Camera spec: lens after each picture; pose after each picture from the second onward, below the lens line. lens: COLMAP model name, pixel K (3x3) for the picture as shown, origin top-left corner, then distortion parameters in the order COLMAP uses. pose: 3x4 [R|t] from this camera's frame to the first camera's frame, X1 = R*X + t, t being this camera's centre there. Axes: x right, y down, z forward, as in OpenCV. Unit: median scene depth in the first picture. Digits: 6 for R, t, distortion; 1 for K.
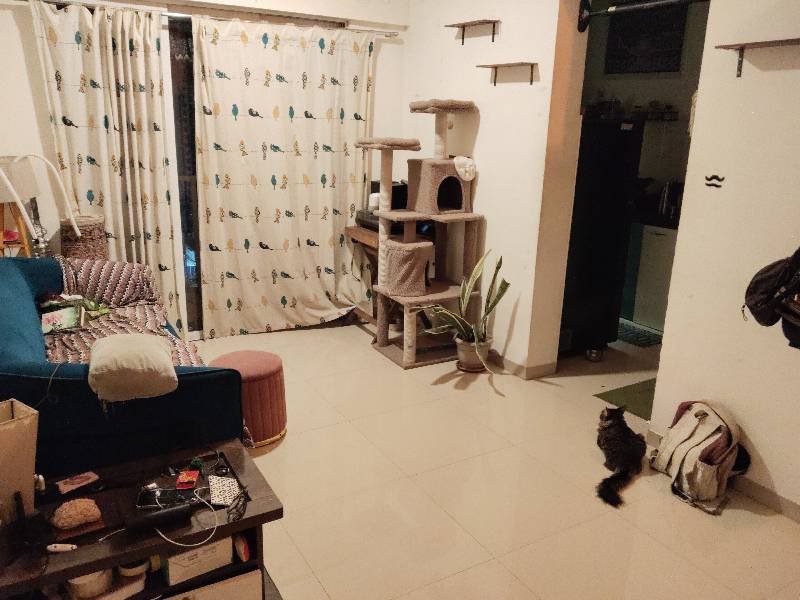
lens RADIAL K [[637.5, 0, 402.5], [0, 637.5, 304.3], [0, 0, 1]] dist [0.103074, -0.000824]
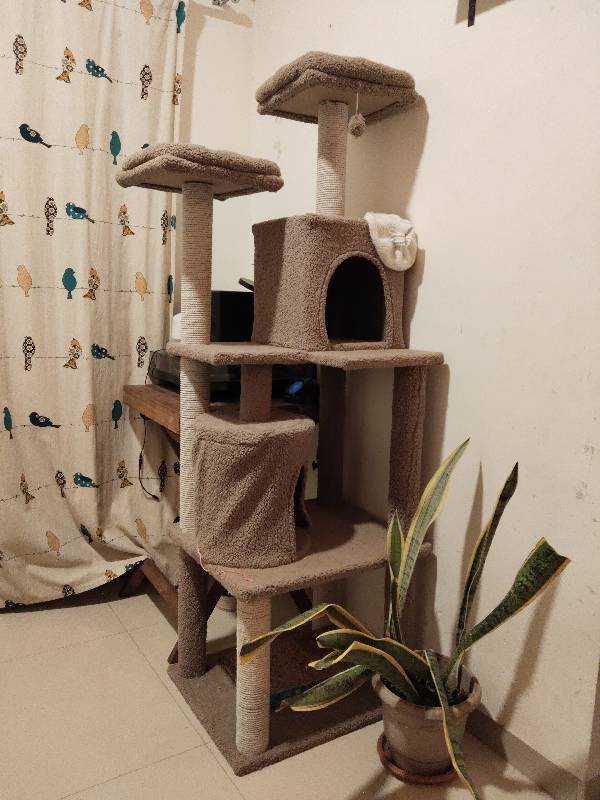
lens RADIAL K [[637.5, 0, 302.2], [0, 637.5, 398.2], [0, 0, 1]] dist [0.103074, -0.000824]
pose [[0.999231, 0.002459, 0.039125, 0.023676], [0.002288, 0.992673, -0.120810, -0.060354], [-0.039136, 0.120807, 0.991904, 0.582170]]
